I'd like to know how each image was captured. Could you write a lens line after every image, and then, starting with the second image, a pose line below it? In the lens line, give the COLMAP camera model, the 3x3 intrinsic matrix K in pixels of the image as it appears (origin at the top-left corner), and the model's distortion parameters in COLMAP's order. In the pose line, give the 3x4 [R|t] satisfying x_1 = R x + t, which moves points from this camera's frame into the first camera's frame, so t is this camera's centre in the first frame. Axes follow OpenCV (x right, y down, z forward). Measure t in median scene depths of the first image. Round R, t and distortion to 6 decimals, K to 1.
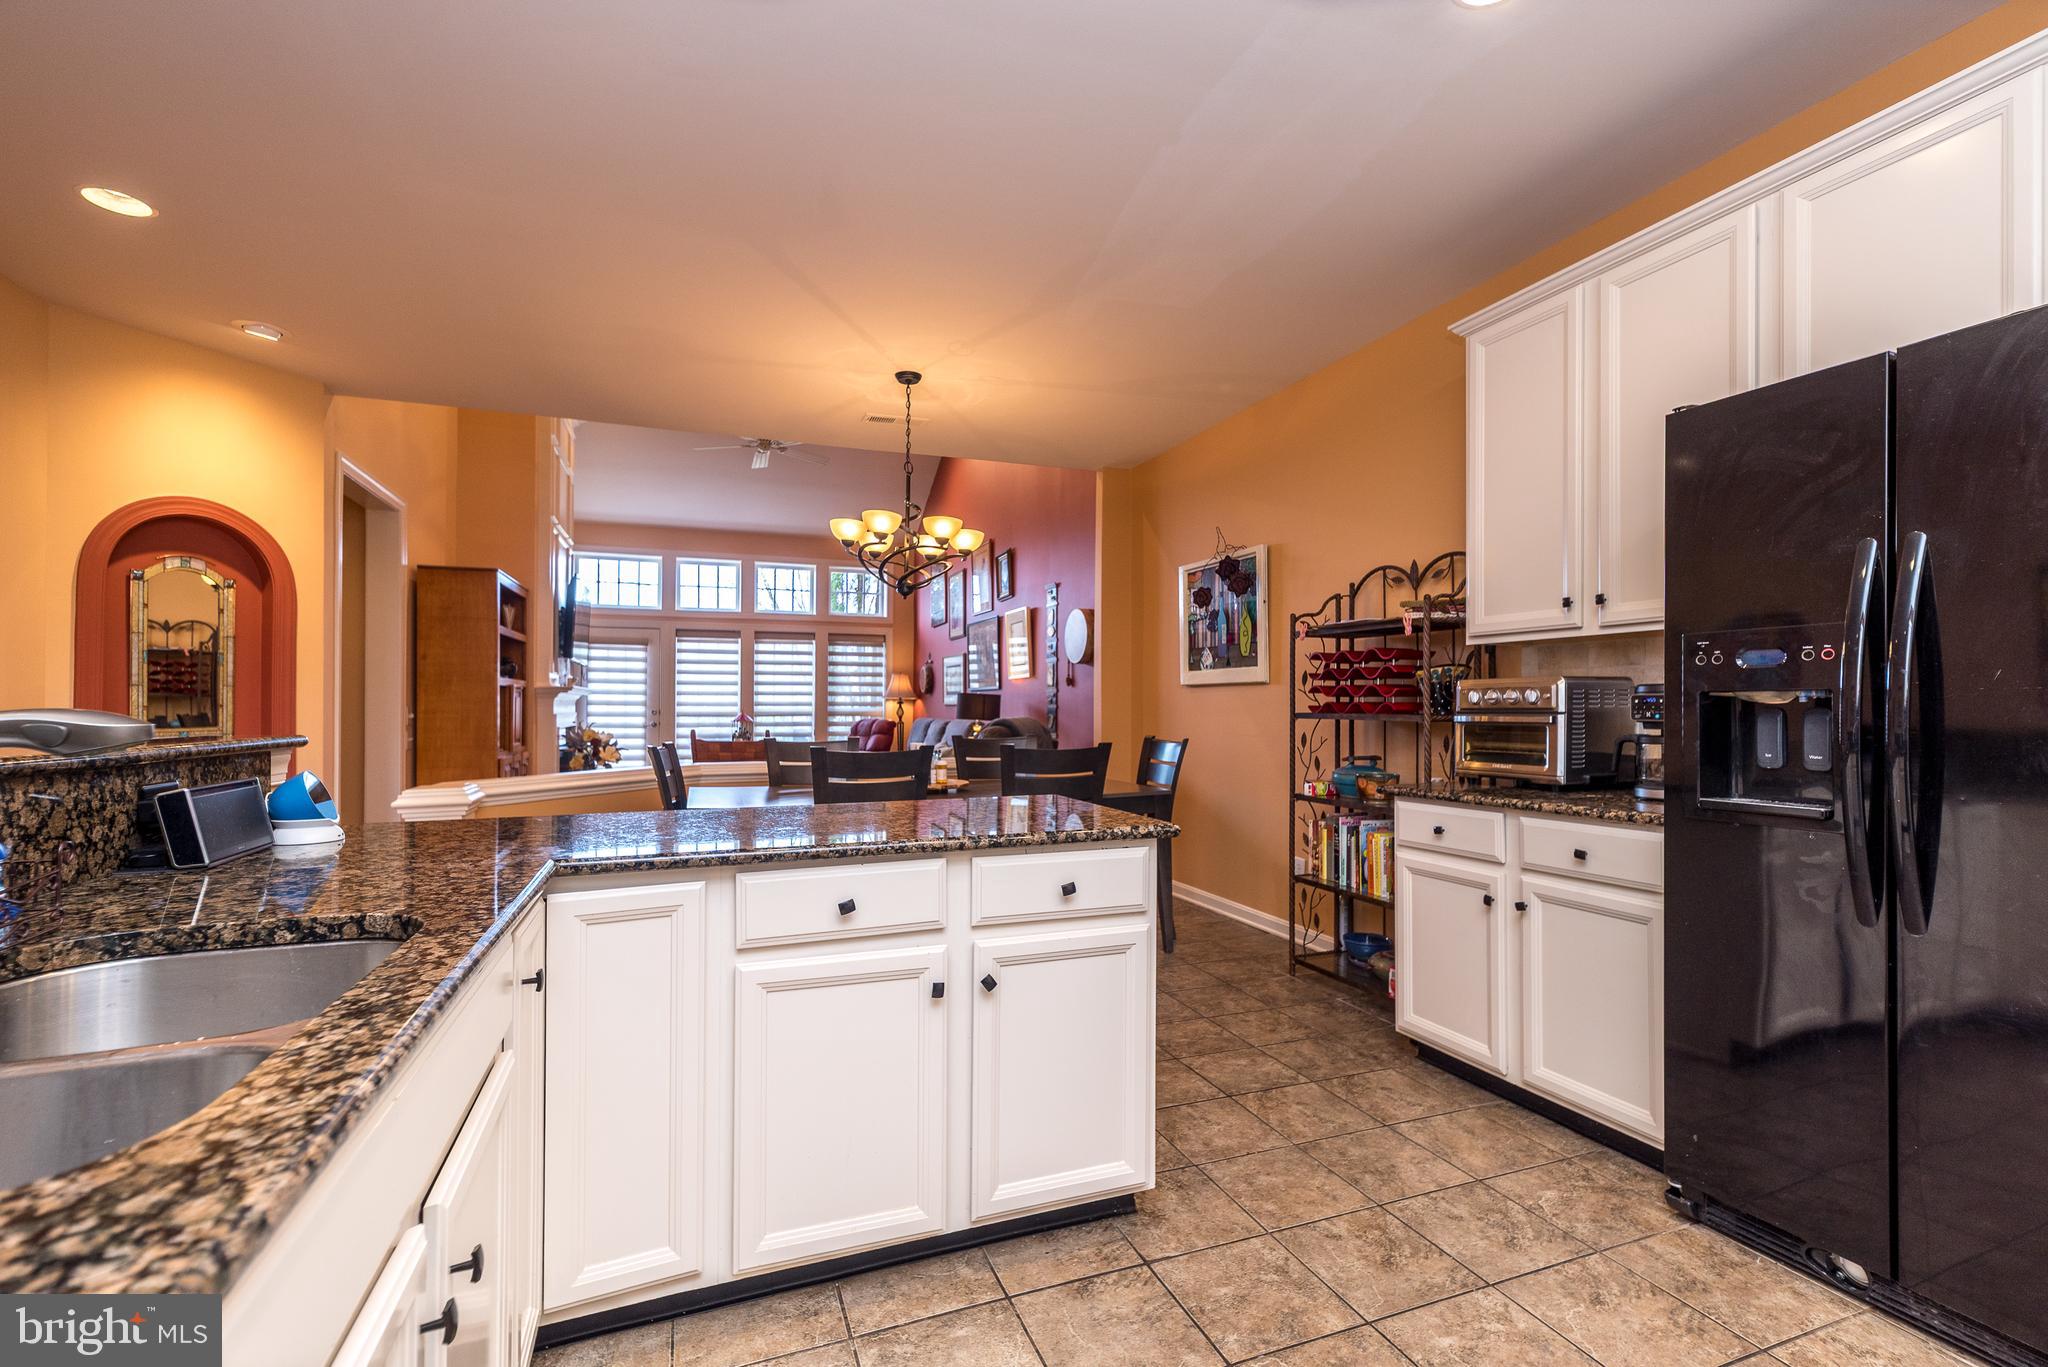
lens RADIAL K [[893.4, 0, 1030.3], [0, 893.4, 680.9], [0, 0, 1]] dist [0.008558, -0.000358]
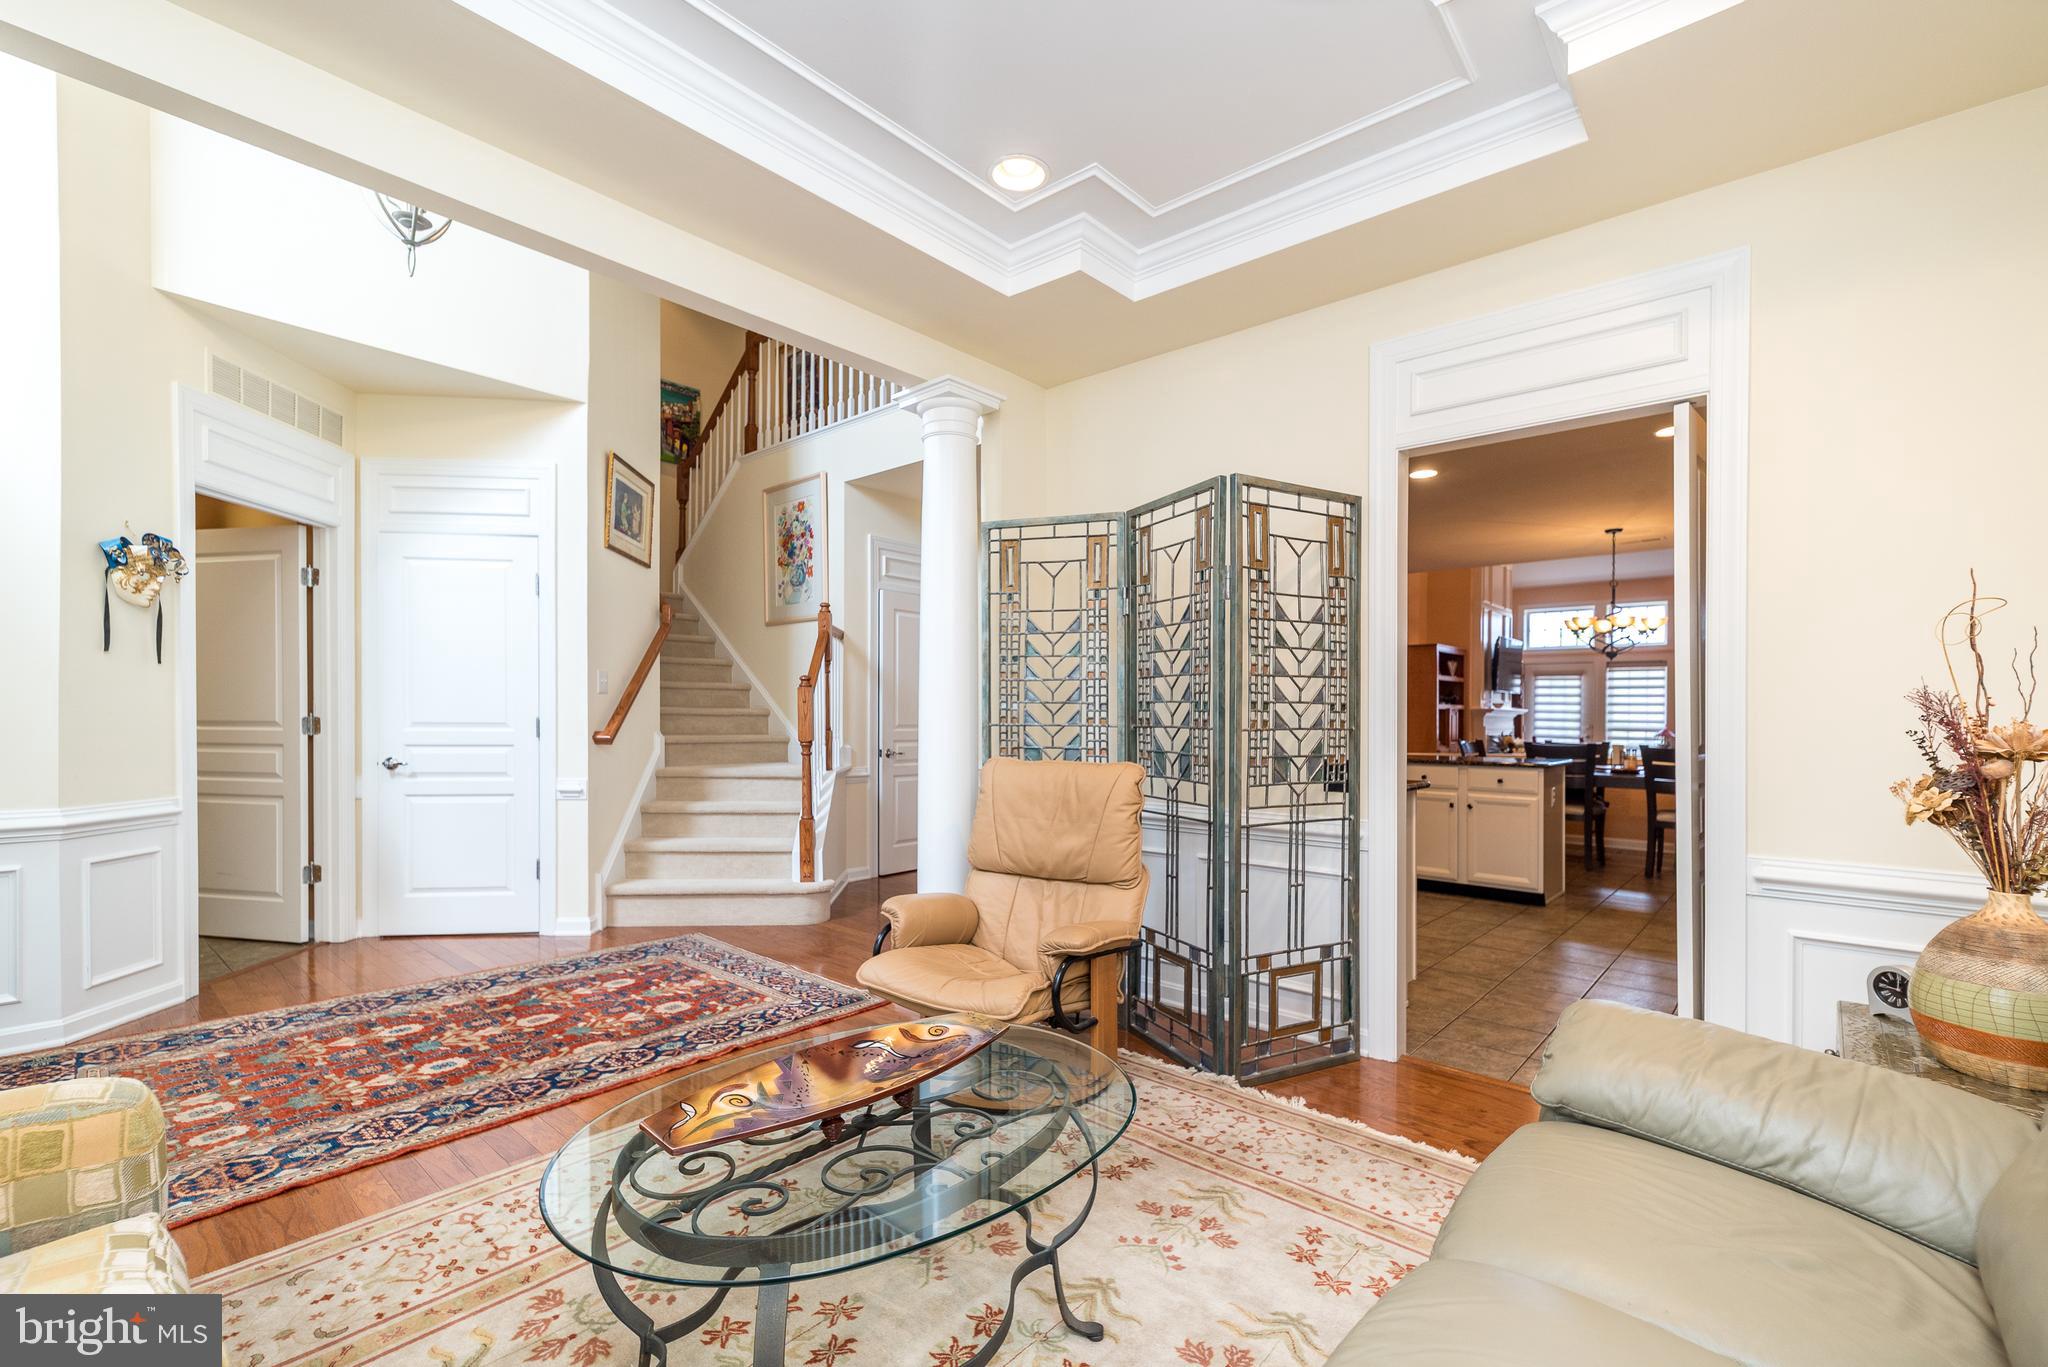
lens RADIAL K [[895.5, 0, 1020.6], [0, 895.5, 673.0], [0, 0, 1]] dist [0.008880, 0.000006]
pose [[0.460267, -0.035914, -0.887054, 0.715845], [0.012121, 0.999342, -0.034172, -0.017799], [0.887698, 0.004976, 0.460399, -0.659309]]
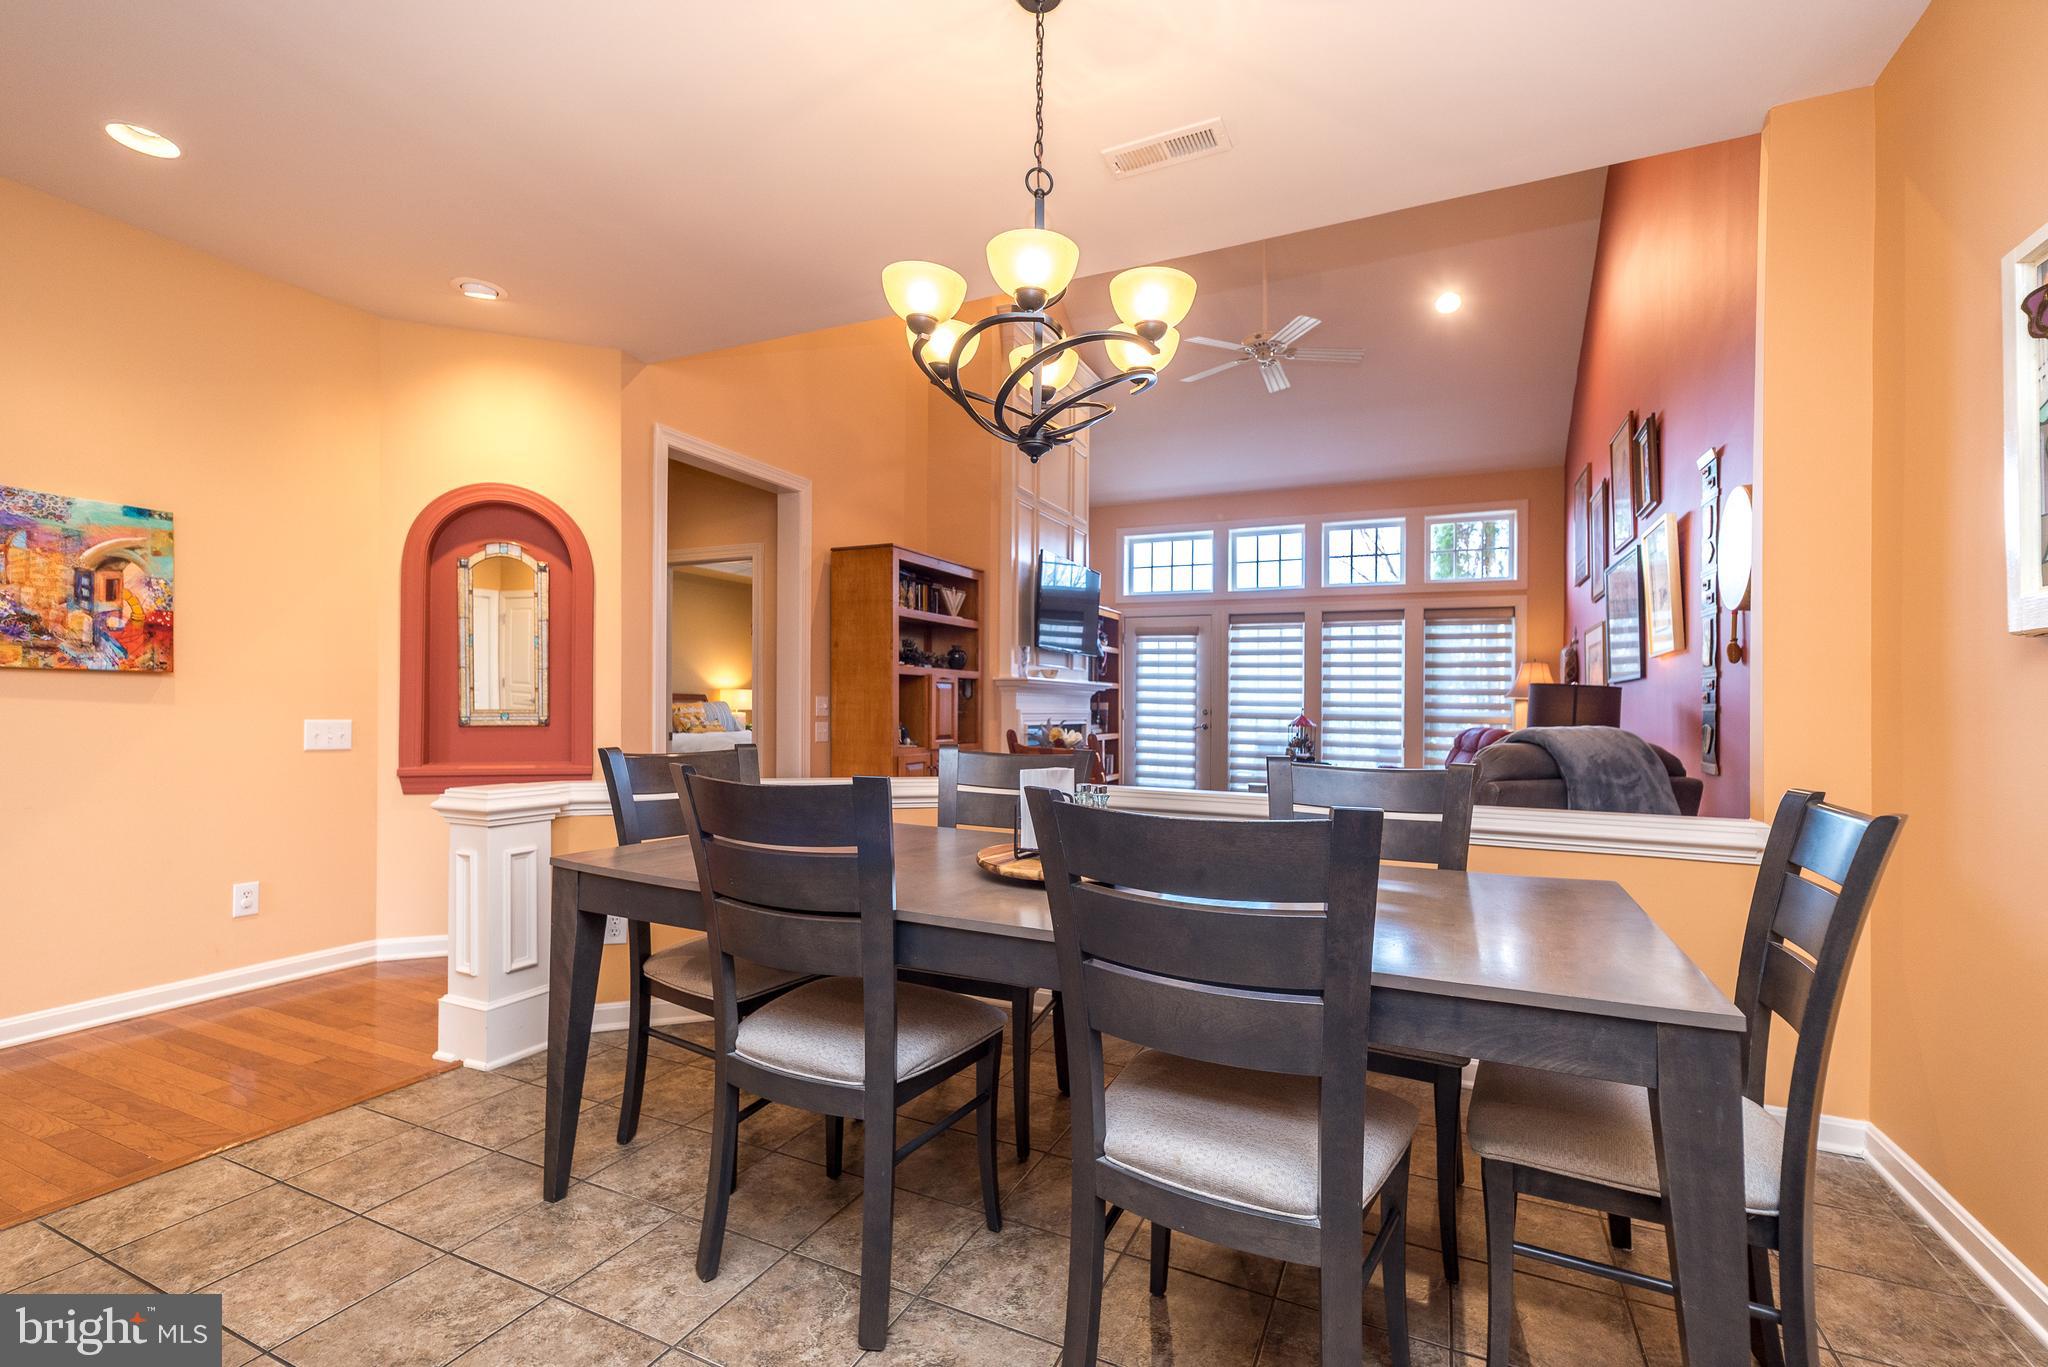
lens RADIAL K [[900.5, 0, 1018.2], [0, 900.5, 658.4], [0, 0, 1]] dist [0.009152, 0.000019]
pose [[0.691687, -0.026723, -0.721702, 0.162464], [0.003677, 0.999433, -0.033483, 0.023313], [0.722188, 0.020506, 0.691393, 0.543184]]
